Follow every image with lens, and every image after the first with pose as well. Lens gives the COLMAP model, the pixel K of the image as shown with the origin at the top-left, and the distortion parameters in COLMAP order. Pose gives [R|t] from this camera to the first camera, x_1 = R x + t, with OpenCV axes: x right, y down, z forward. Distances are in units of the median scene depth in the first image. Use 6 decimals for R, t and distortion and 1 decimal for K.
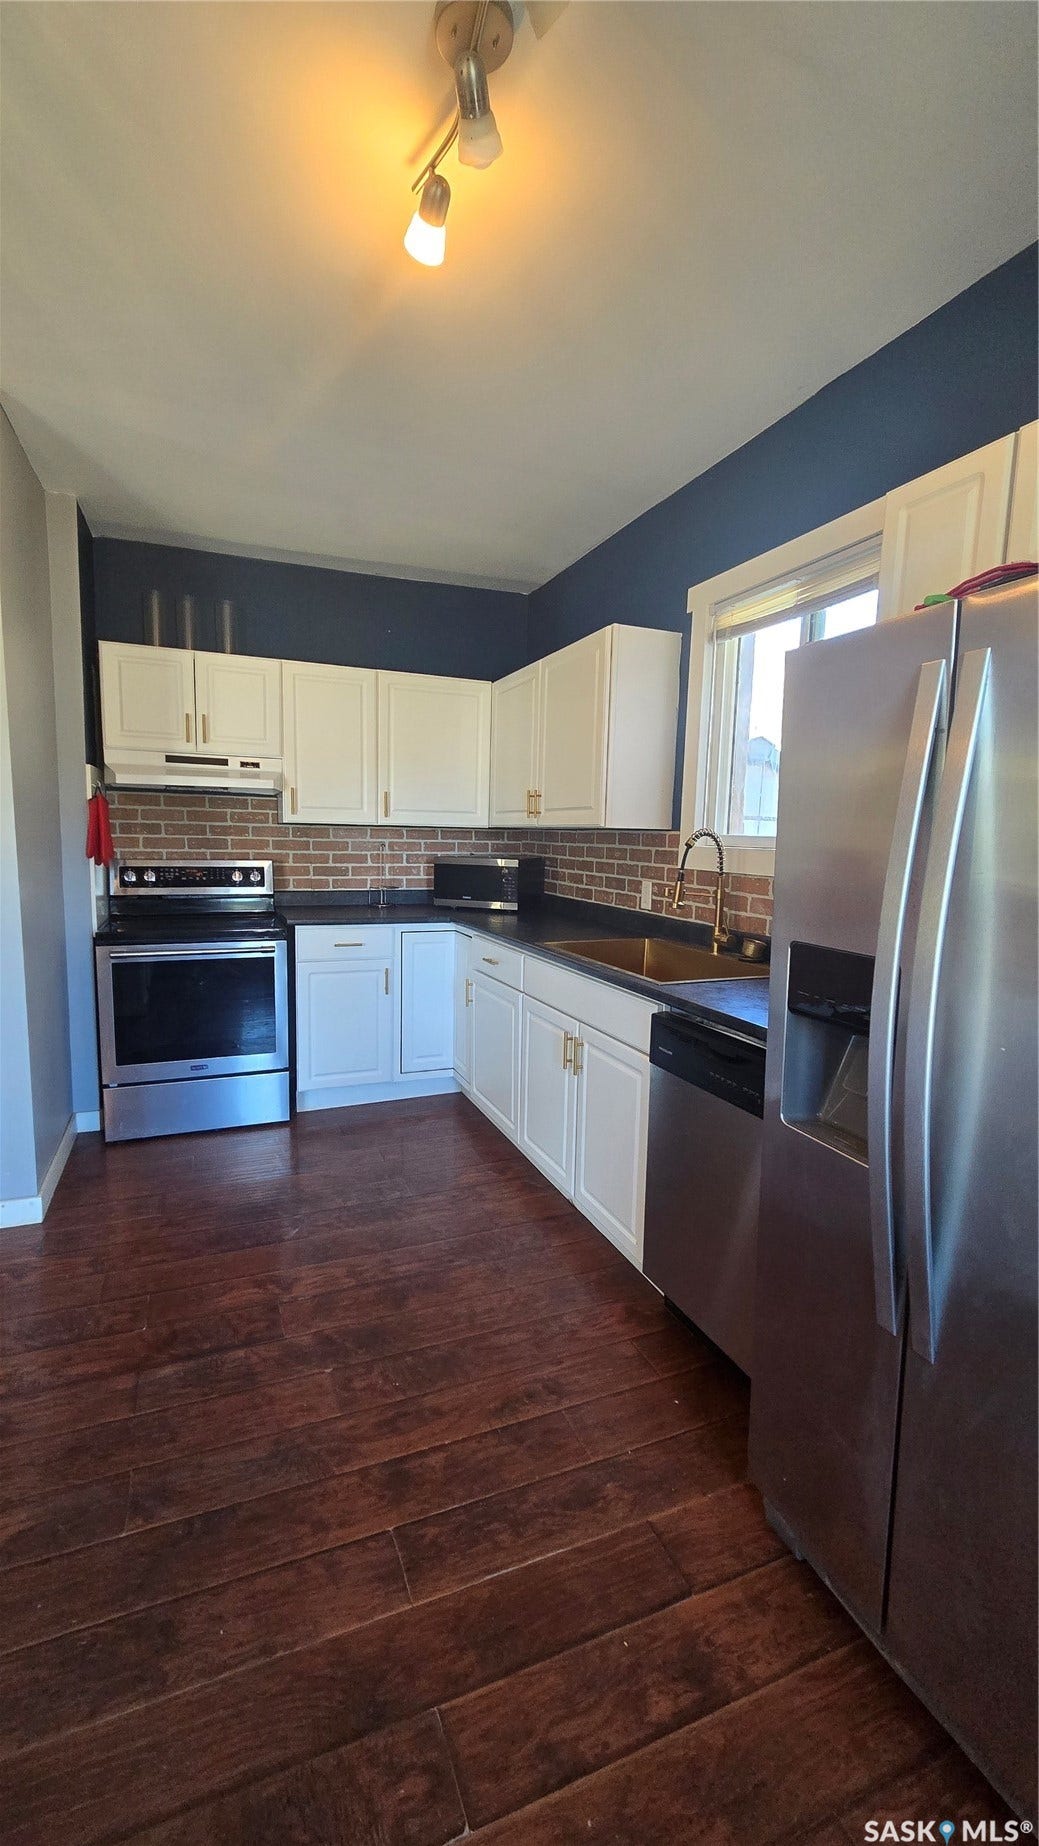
lens RADIAL K [[755.4, 0, 508.7], [0, 755.4, 927.5], [0, 0, 1]] dist [0.000463, -0.001249]
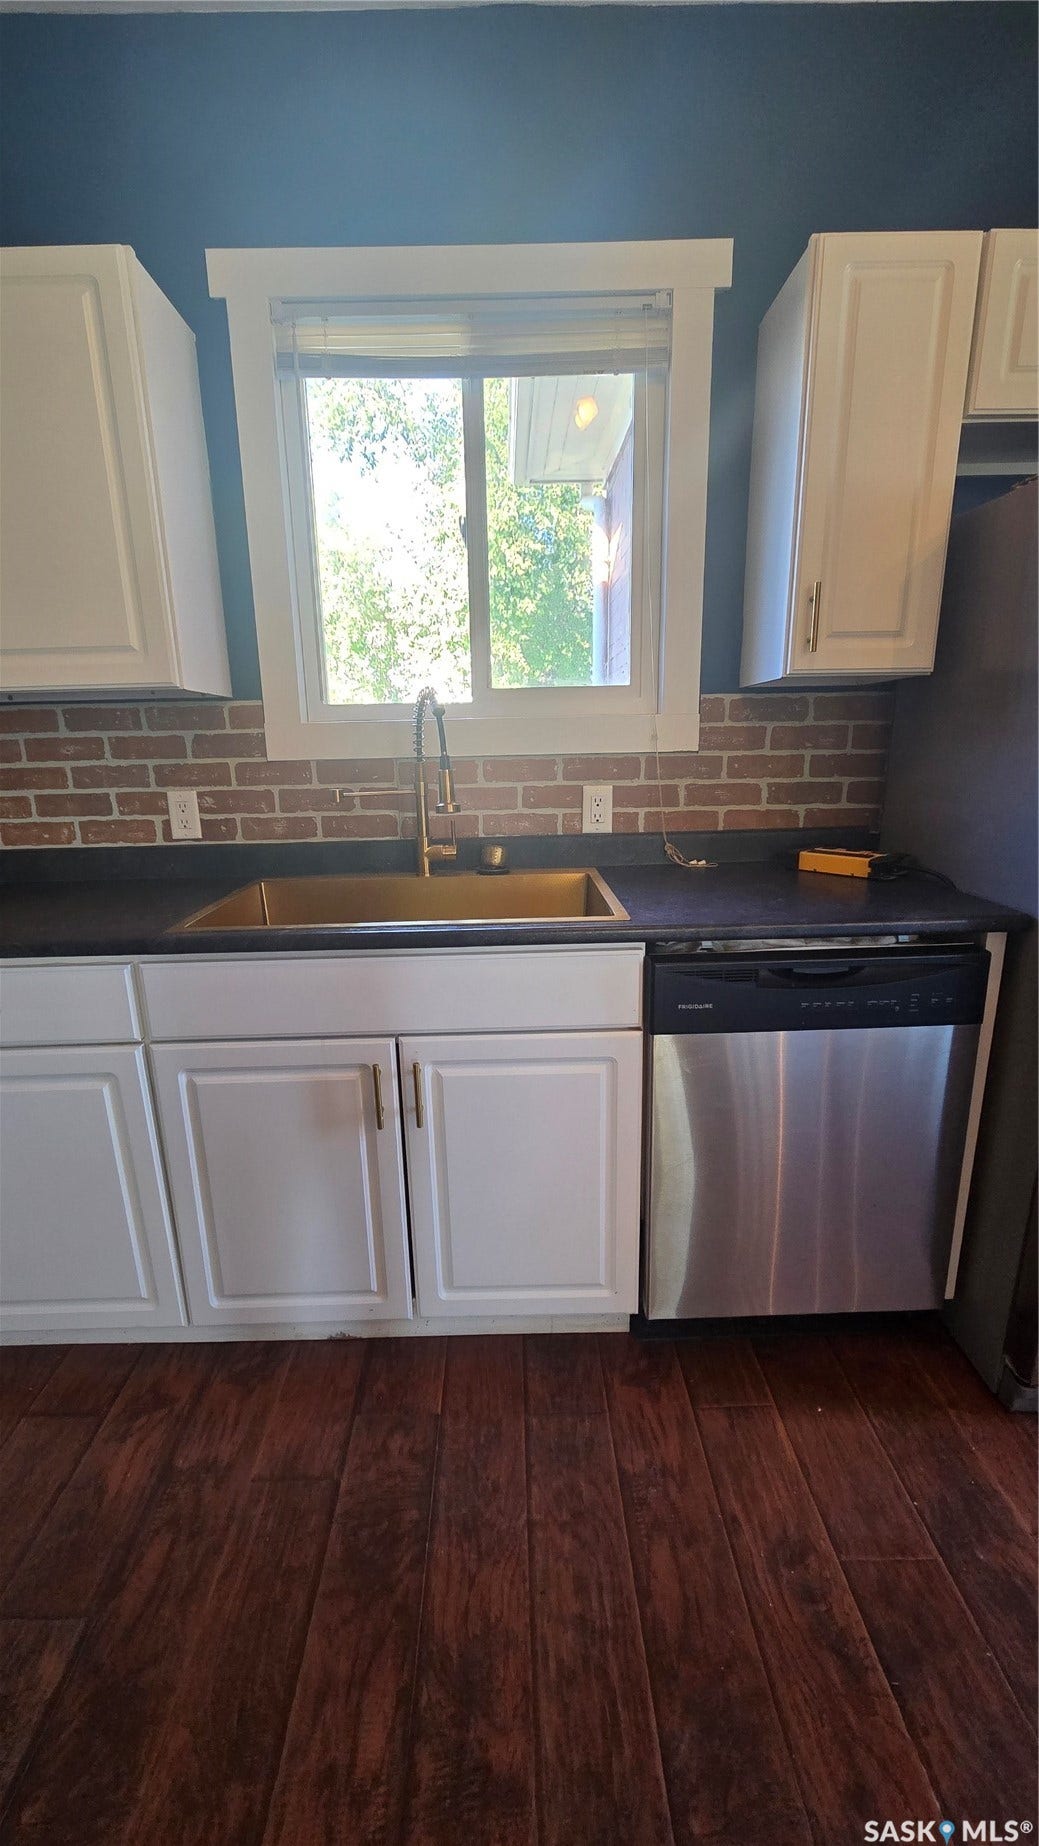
lens RADIAL K [[768.4, 0, 512.7], [0, 768.4, 922.9], [0, 0, 1]] dist [0.011814, -0.000045]
pose [[0.366734, -0.249549, 0.896232, -0.296234], [0.147967, 0.966736, 0.208633, -0.051320], [-0.918484, 0.056100, 0.391460, 0.563274]]
